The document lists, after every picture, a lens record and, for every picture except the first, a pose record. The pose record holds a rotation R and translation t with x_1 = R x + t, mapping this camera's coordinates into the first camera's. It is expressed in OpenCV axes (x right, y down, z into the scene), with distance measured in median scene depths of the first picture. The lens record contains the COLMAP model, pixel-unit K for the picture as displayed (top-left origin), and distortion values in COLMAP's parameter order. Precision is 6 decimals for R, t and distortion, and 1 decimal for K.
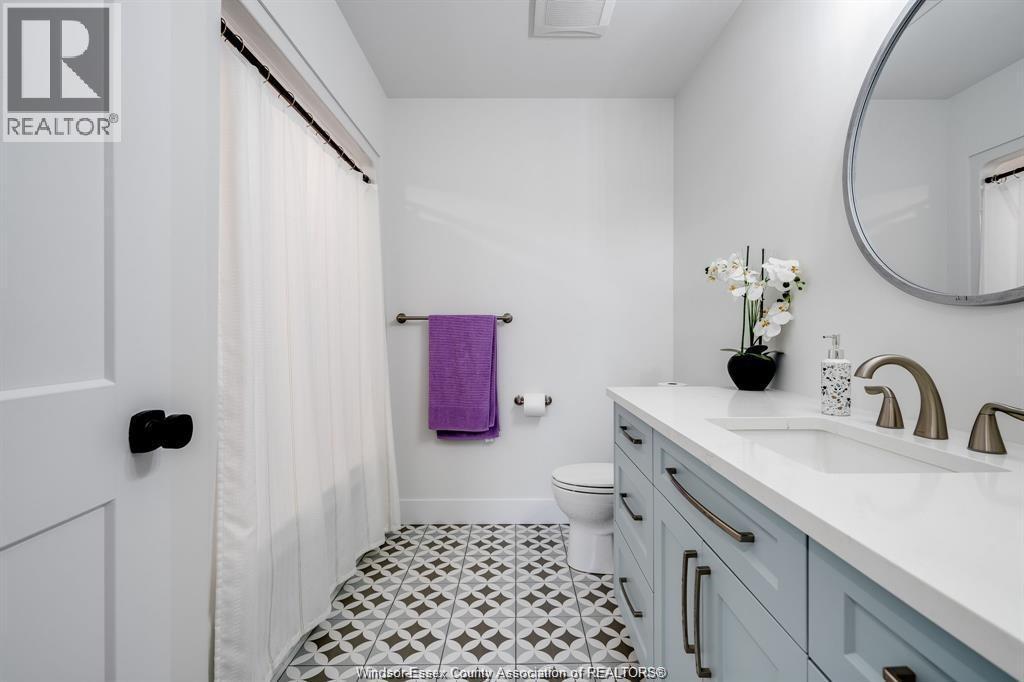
lens RADIAL K [[469.3, 0, 512.0], [0, 469.3, 341.0], [0, 0, 1]] dist [0.000992, 0.000909]
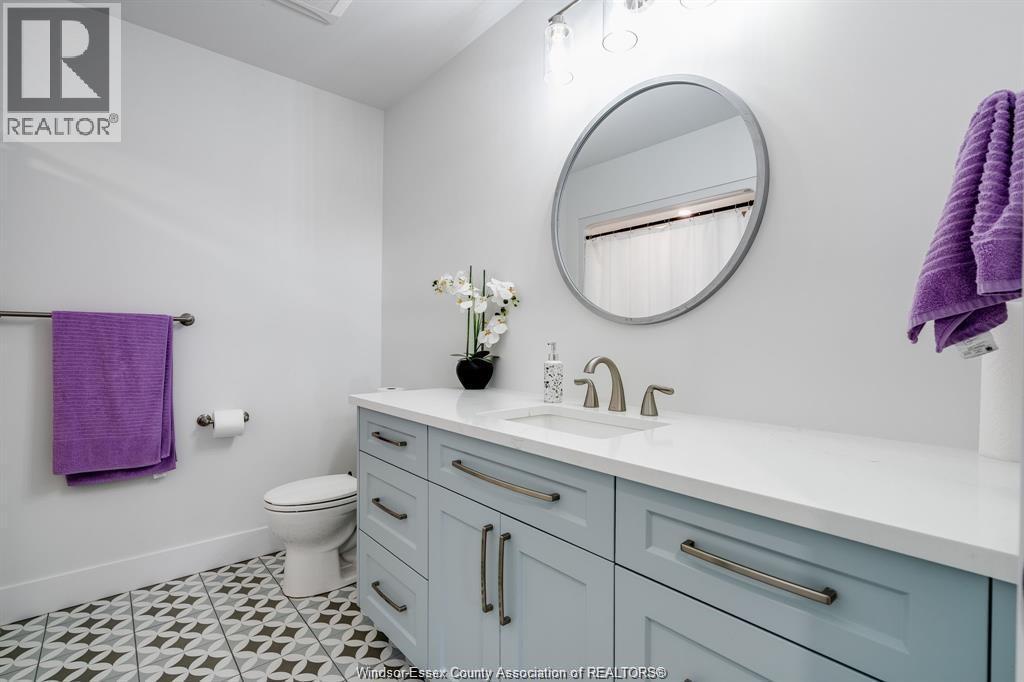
lens RADIAL K [[481.6, 0, 506.1], [0, 481.6, 352.8], [0, 0, 1]] dist [0.001216, 0.001108]
pose [[0.756299, -0.009040, 0.654164, -0.218358], [0.002182, 0.999934, 0.011295, 0.000409], [-0.654223, -0.007115, 0.756268, 0.035276]]
